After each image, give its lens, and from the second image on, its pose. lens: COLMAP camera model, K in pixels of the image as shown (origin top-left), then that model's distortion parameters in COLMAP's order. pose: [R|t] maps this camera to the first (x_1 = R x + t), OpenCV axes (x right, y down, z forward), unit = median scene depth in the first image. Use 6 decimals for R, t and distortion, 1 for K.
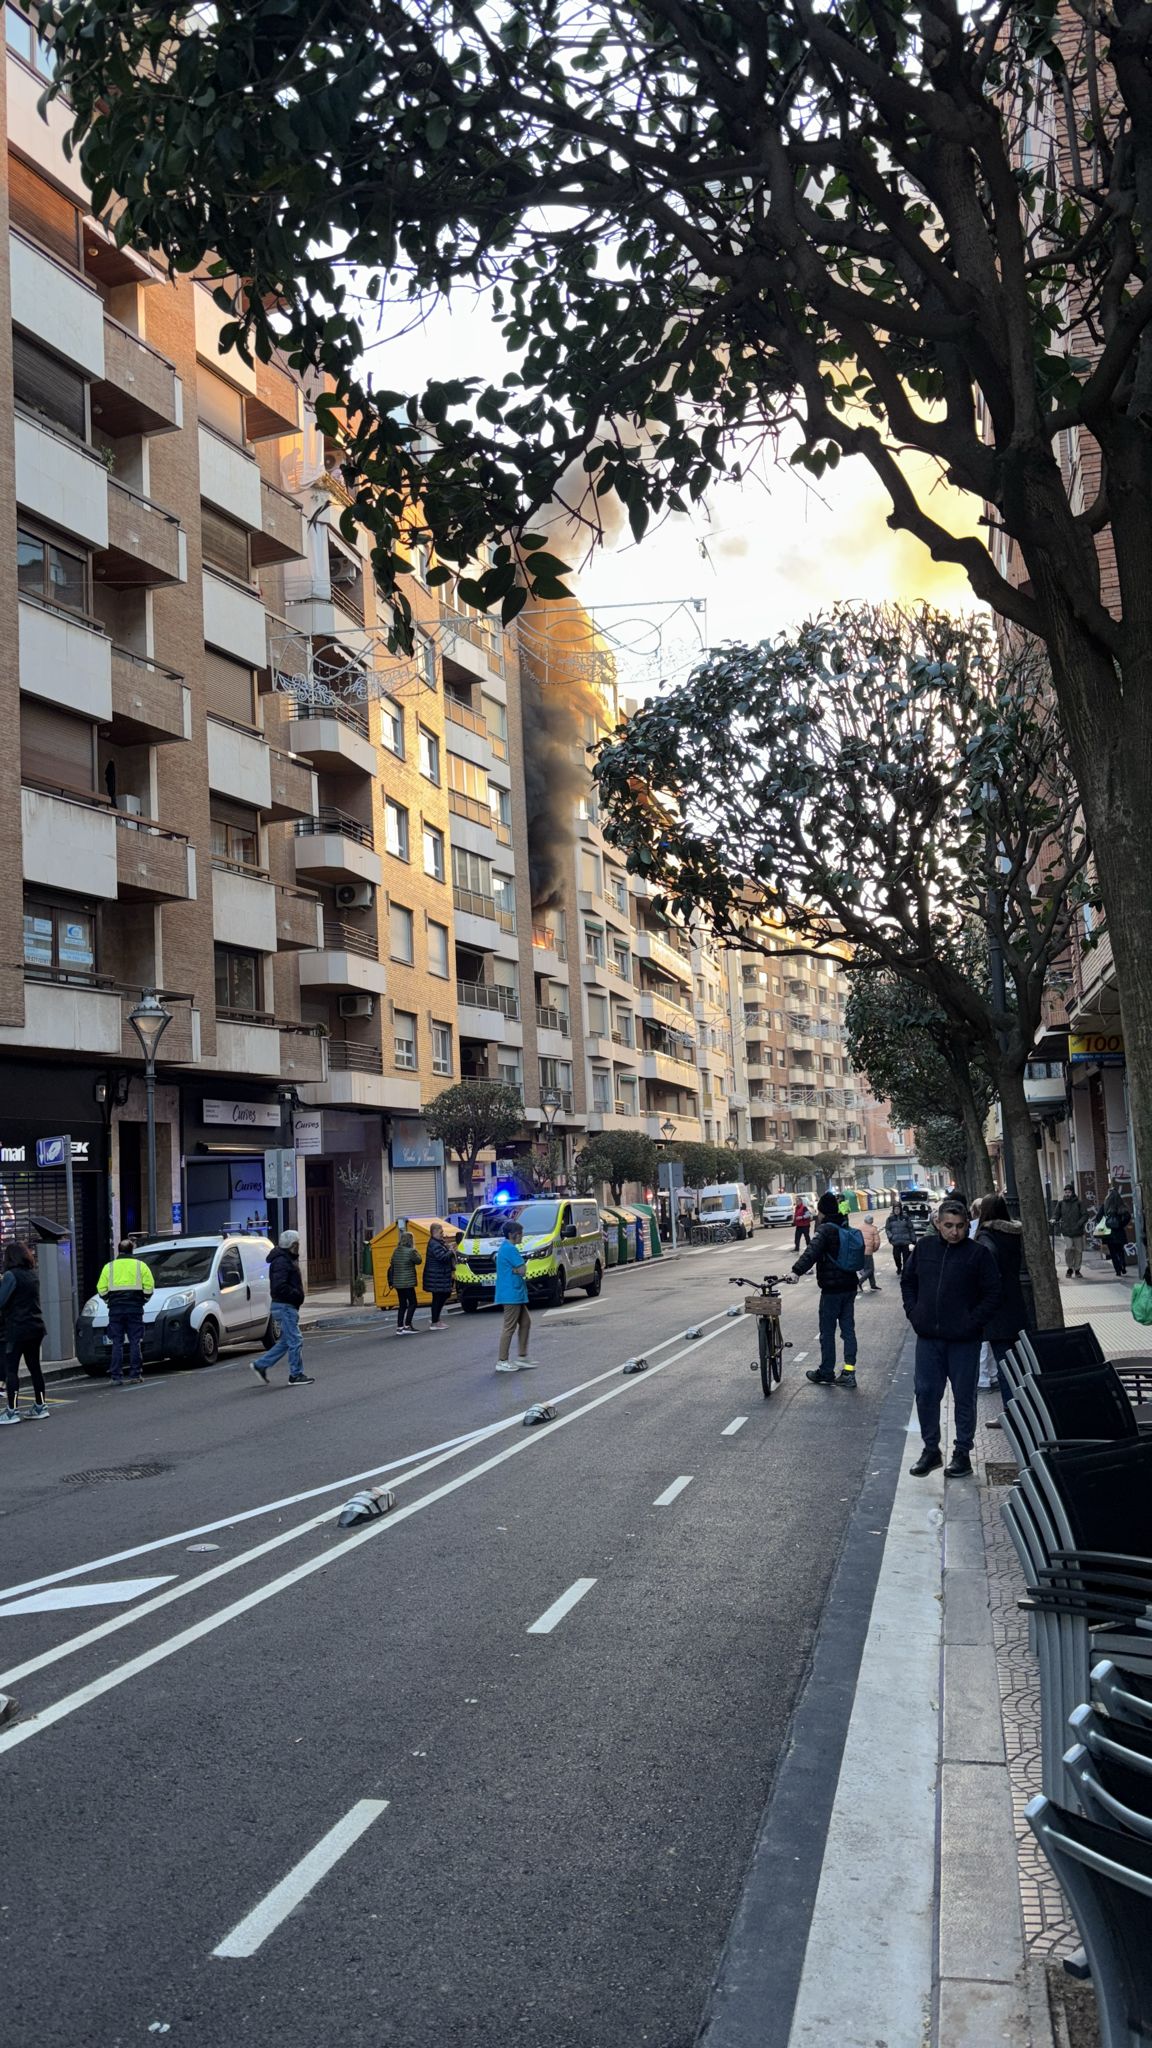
lens RADIAL K [[1608.8, 0, 567.8], [0, 1608.8, 1047.0], [0, 0, 1]] dist [0.110015, -0.100341]
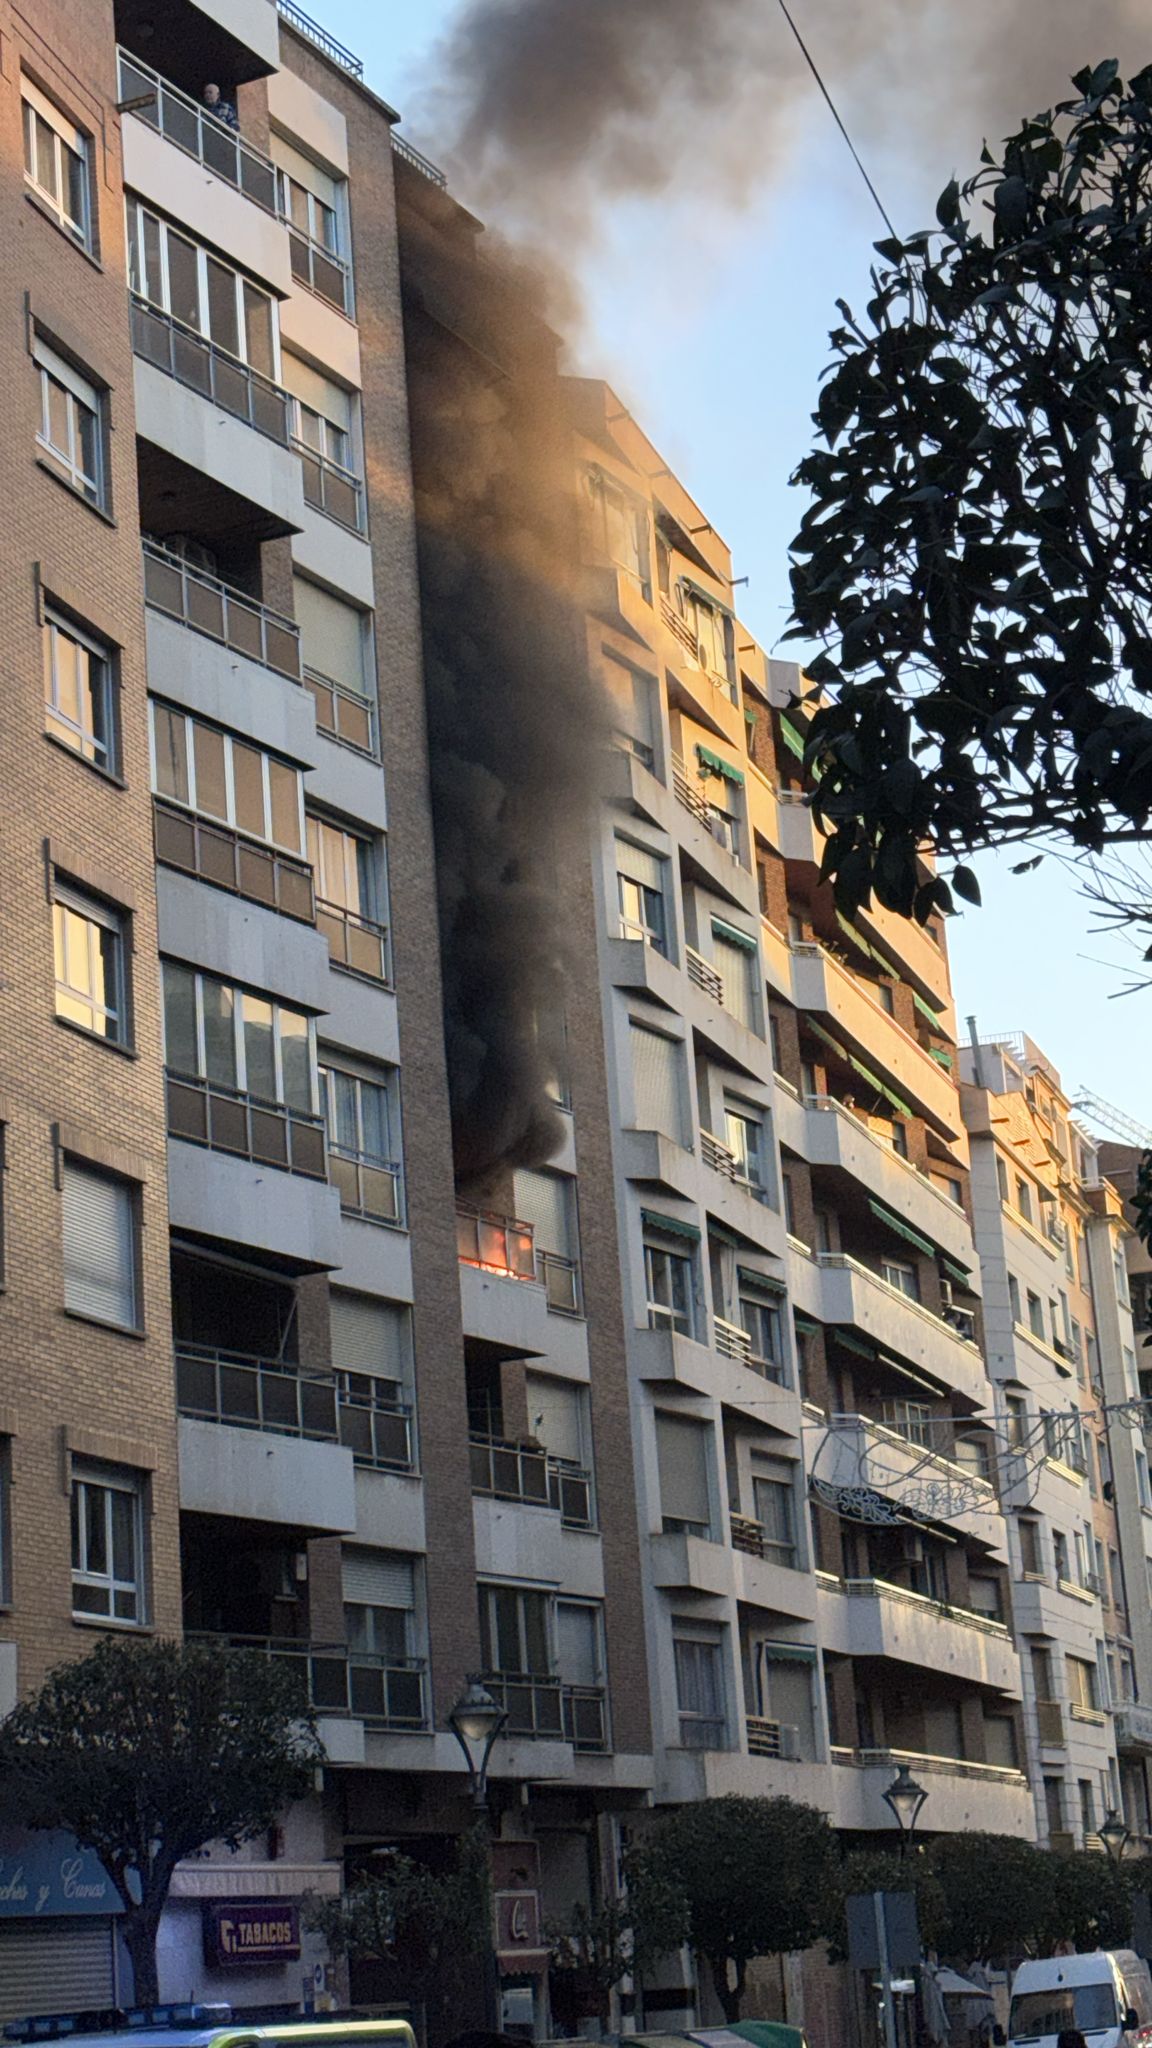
lens RADIAL K [[3668.6, 0, 576.0], [0, 3668.6, 1024.0], [0, 0, 1]] dist [0.247399, -1.034962]
pose [[0.997844, -0.032786, -0.056850, 0.051922], [0.023156, 0.986445, -0.162453, 0.017237], [0.061406, 0.160786, 0.985077, 0.198479]]
